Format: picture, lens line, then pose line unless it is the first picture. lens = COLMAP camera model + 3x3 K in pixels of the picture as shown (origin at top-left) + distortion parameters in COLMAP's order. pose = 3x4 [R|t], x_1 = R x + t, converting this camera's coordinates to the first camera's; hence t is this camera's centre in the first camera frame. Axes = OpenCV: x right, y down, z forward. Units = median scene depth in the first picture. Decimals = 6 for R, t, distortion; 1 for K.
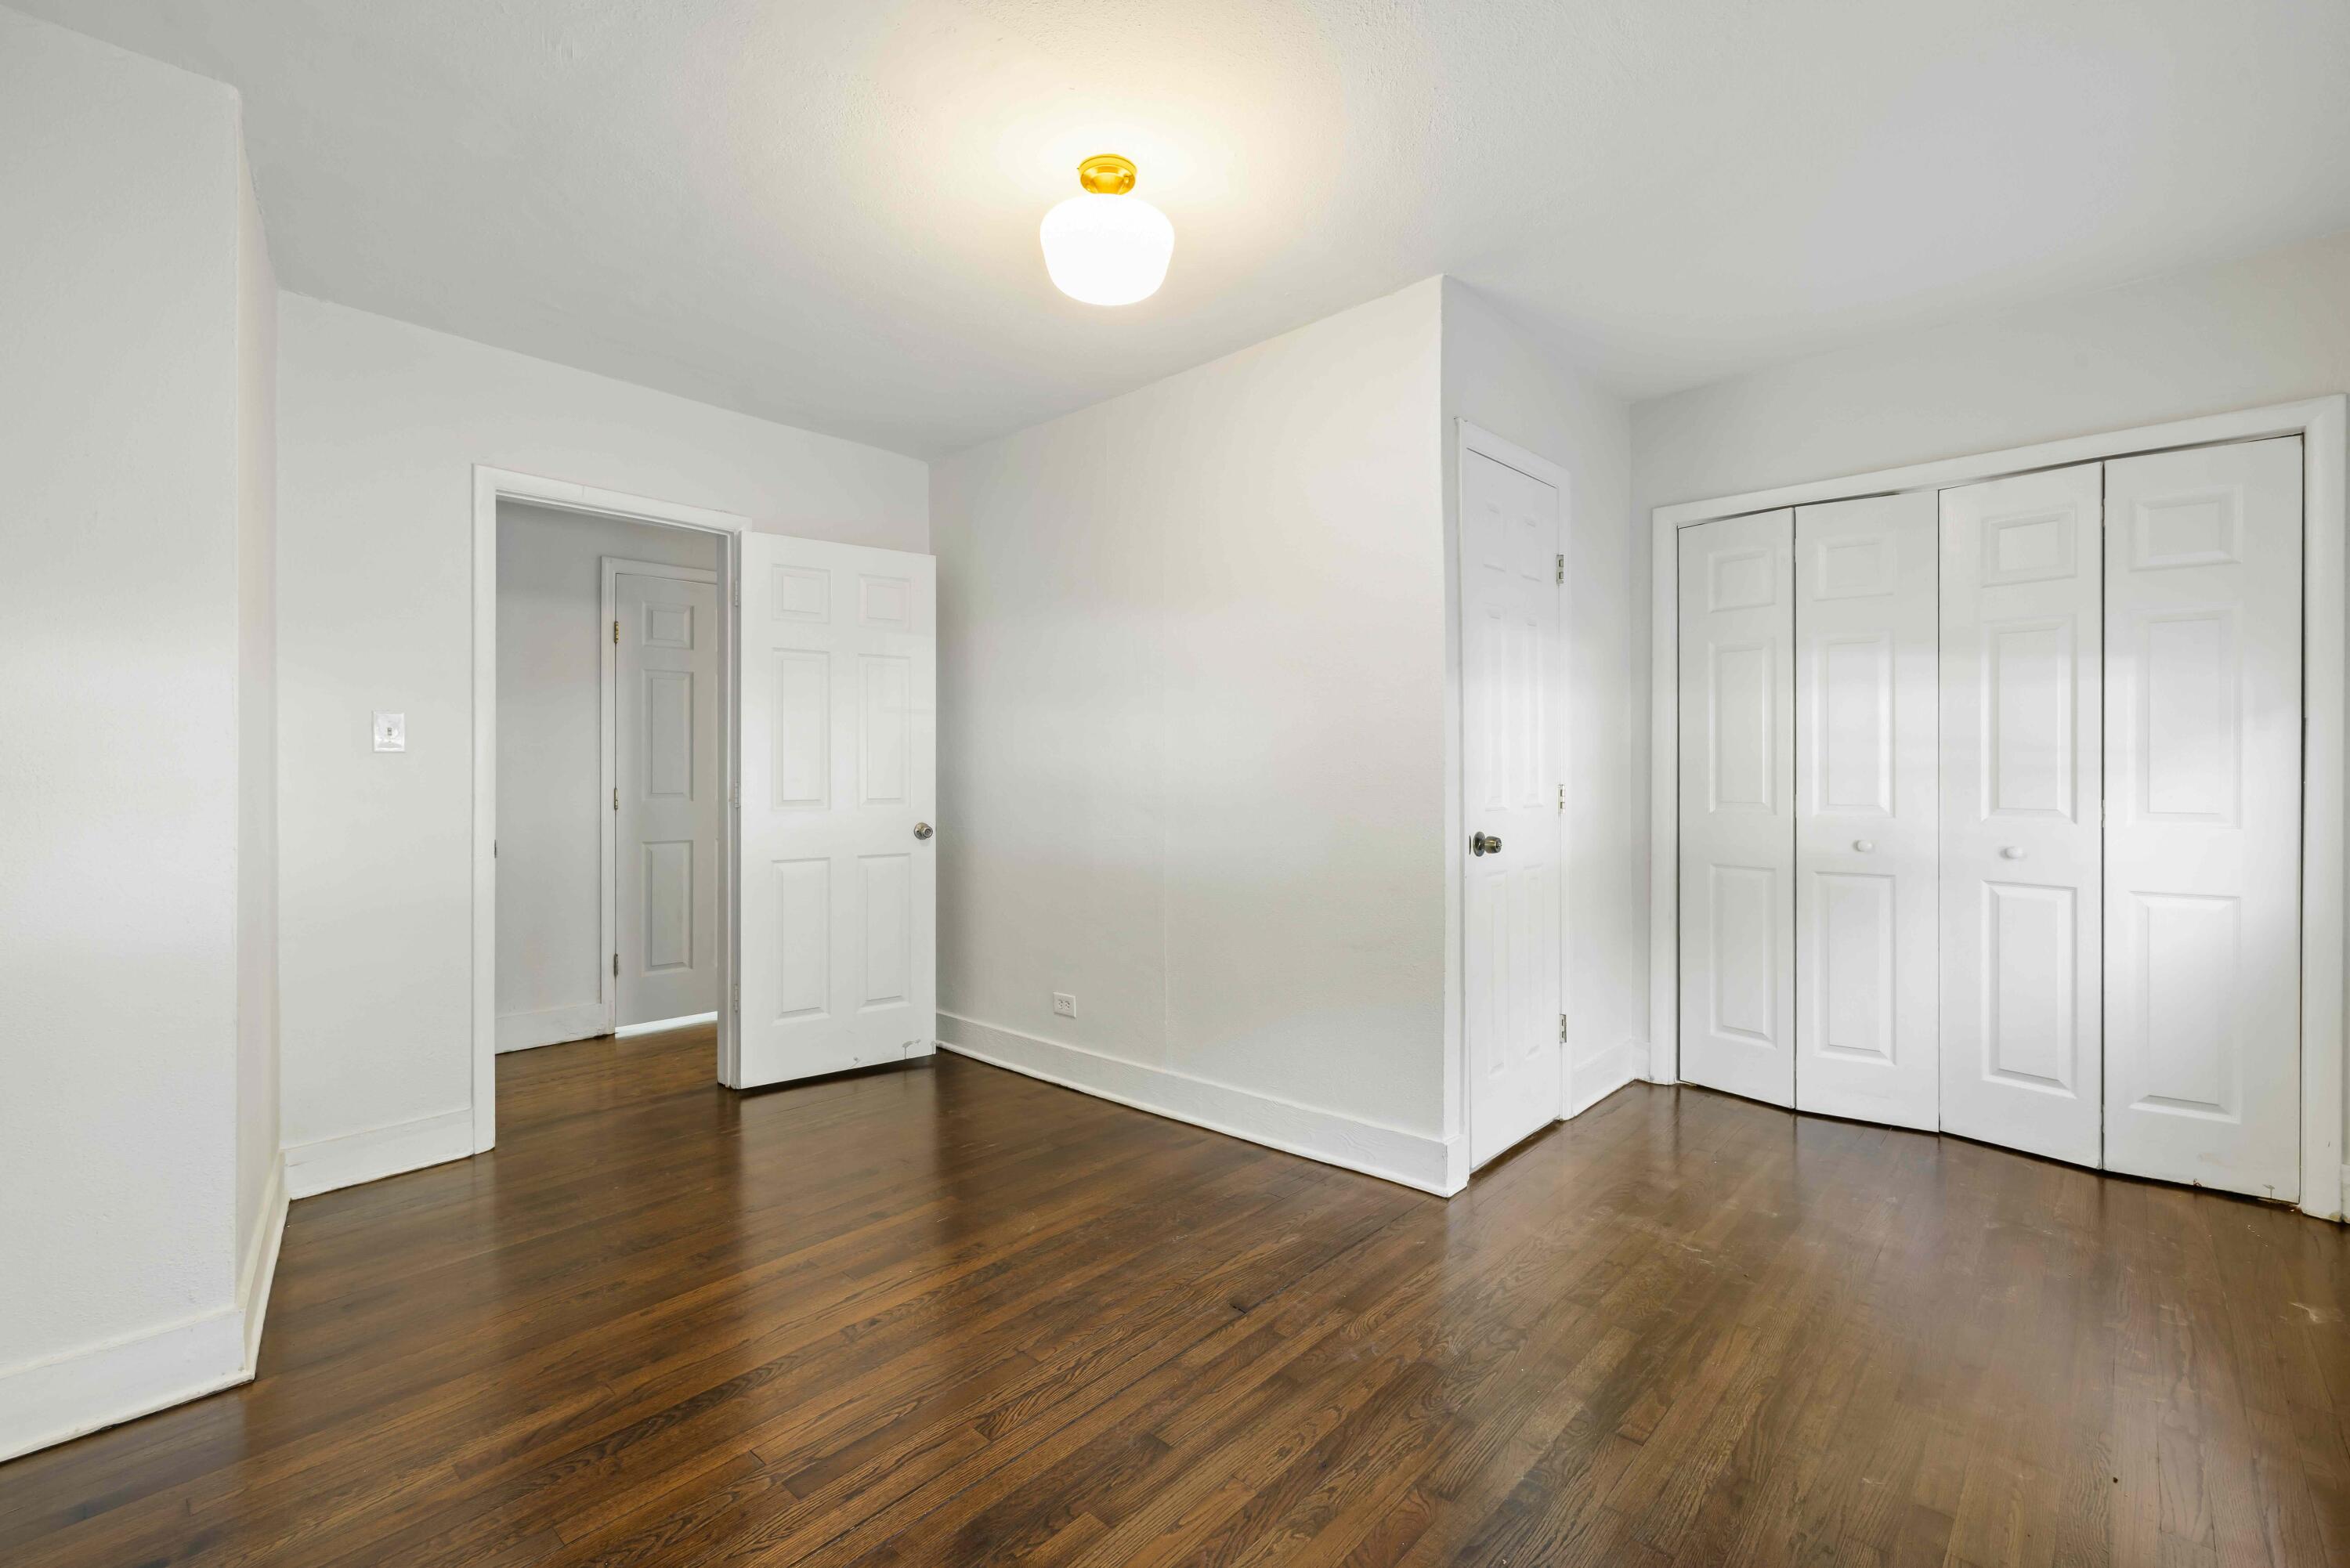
lens RADIAL K [[1014.1, 0, 1167.5], [0, 1014.1, 767.1], [0, 0, 1]] dist [0.012620, 0.000146]
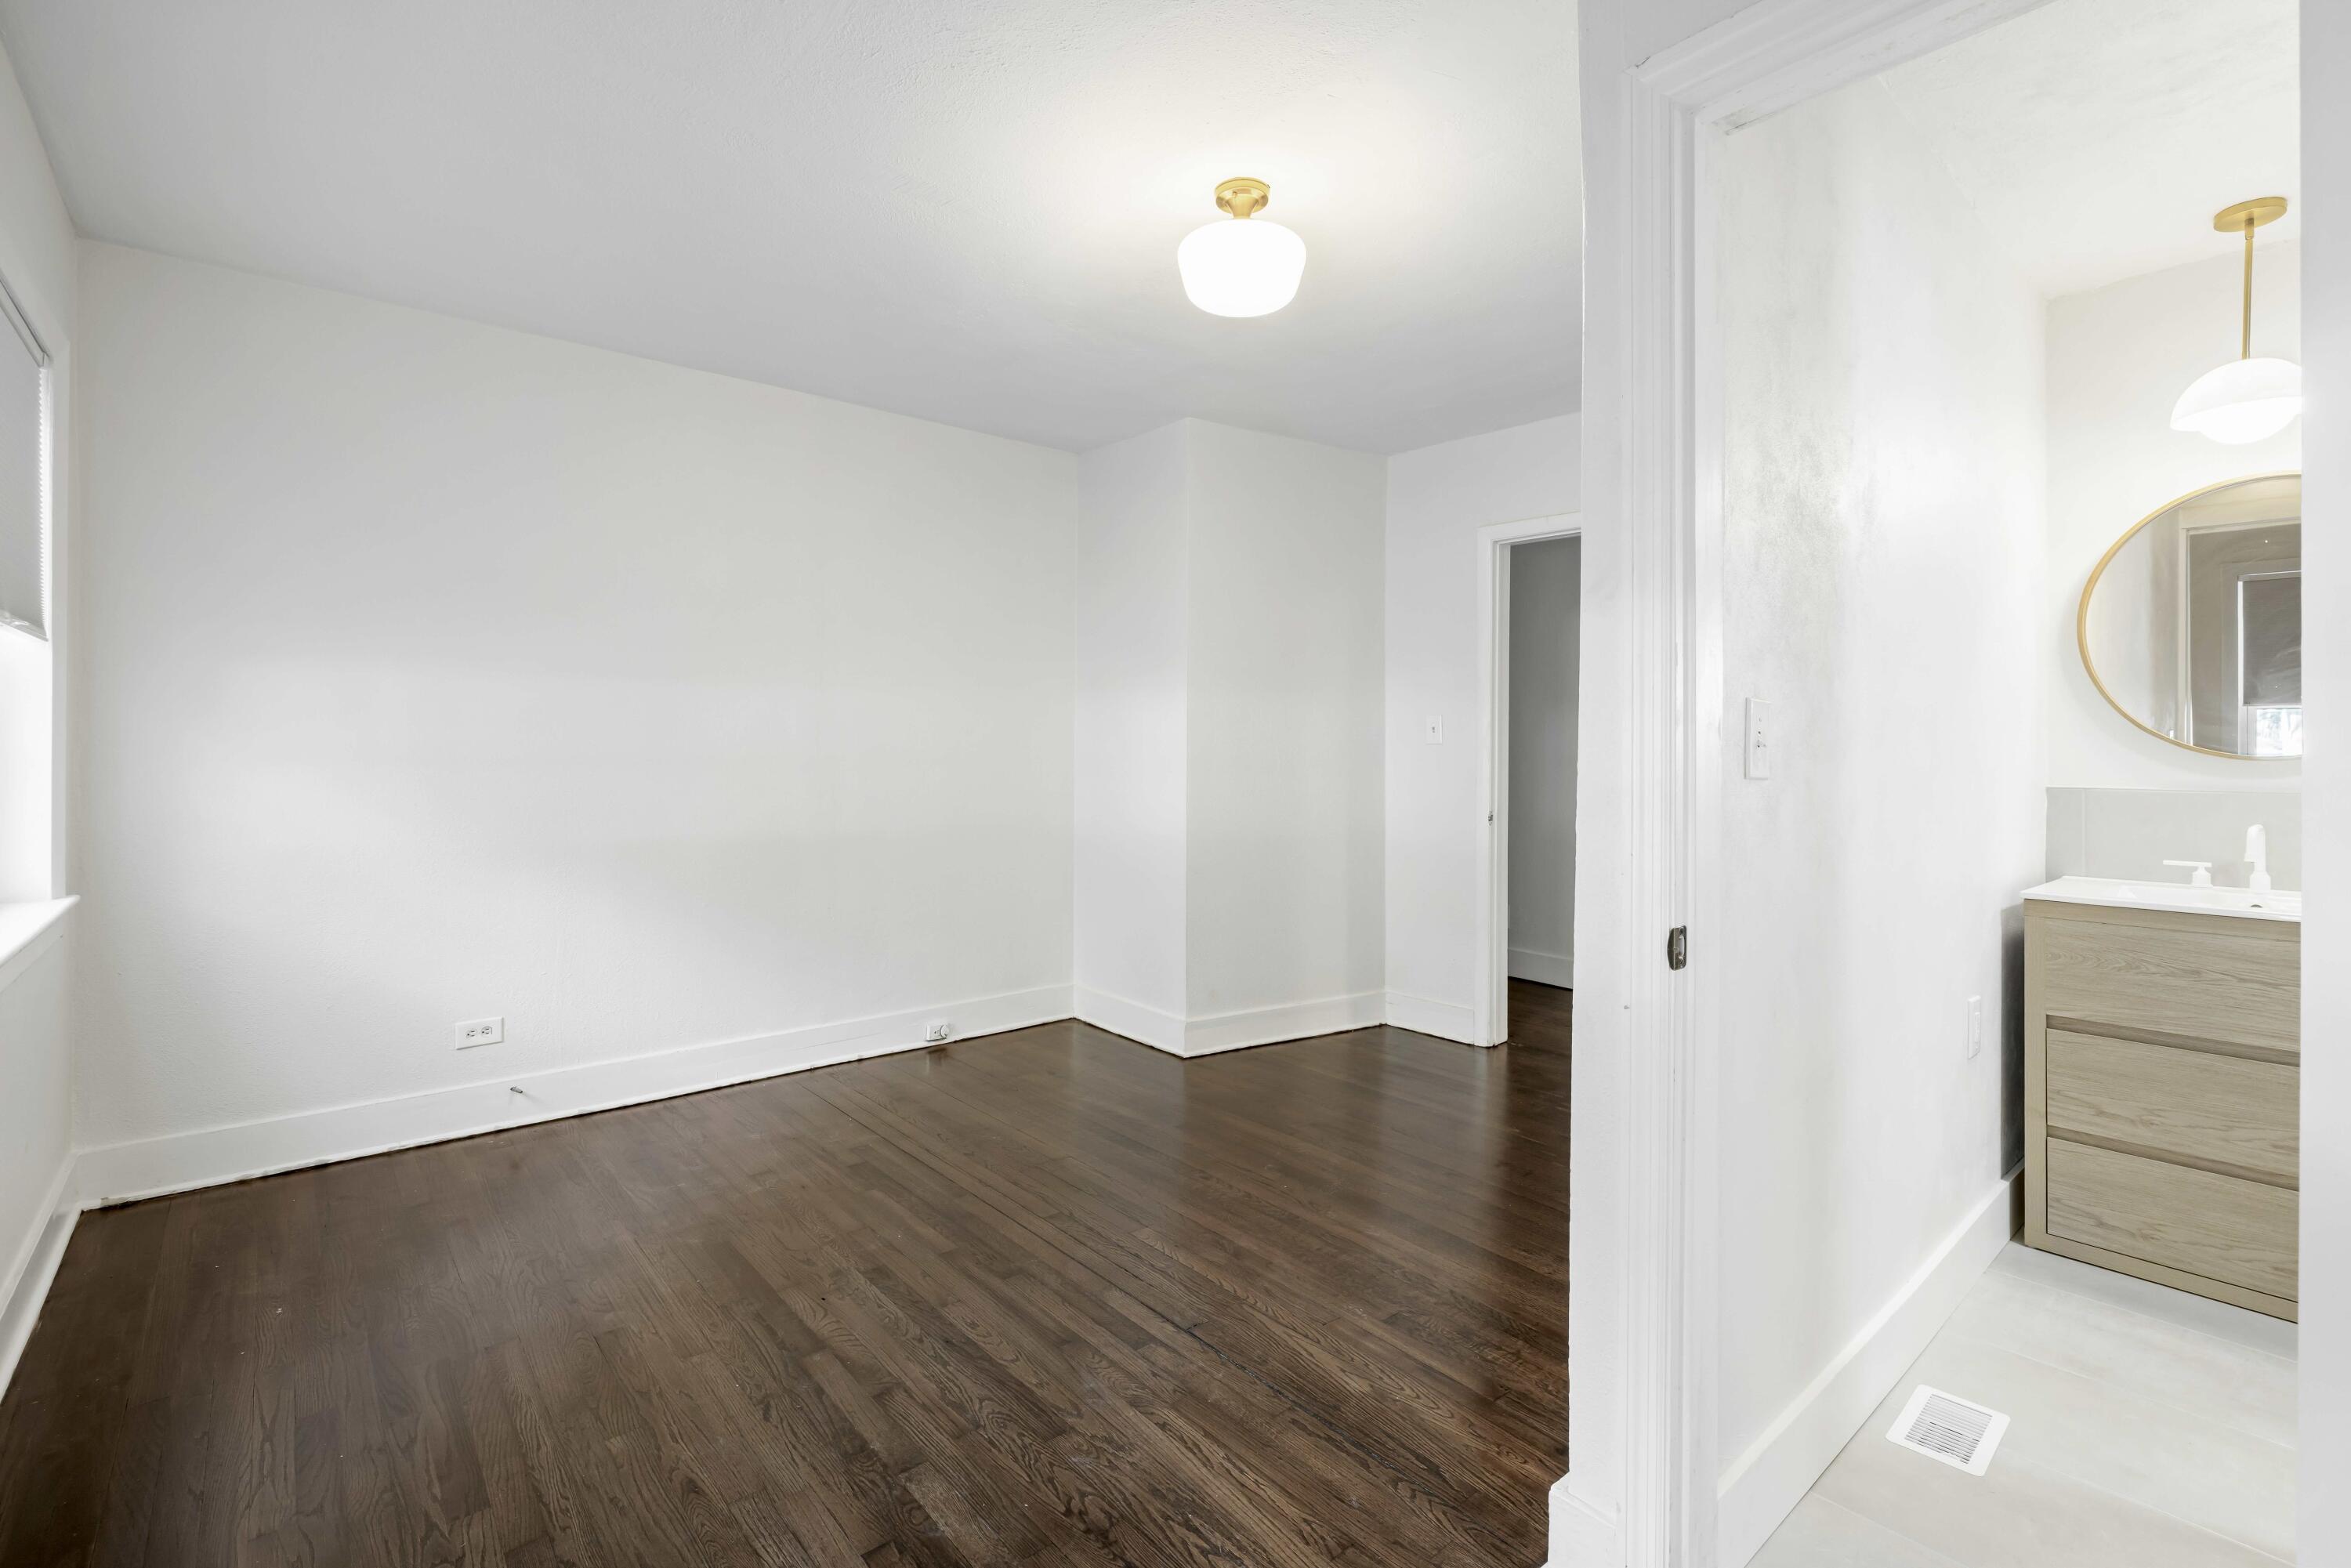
lens RADIAL K [[1091.2, 0, 1185.8], [0, 1091.2, 771.6], [0, 0, 1]] dist [-0.012286, -0.000070]
pose [[-0.133091, 0.014882, -0.990992, 1.231200], [-0.004308, 0.999869, 0.015594, 0.000356], [0.991095, 0.006345, -0.133009, 1.301549]]
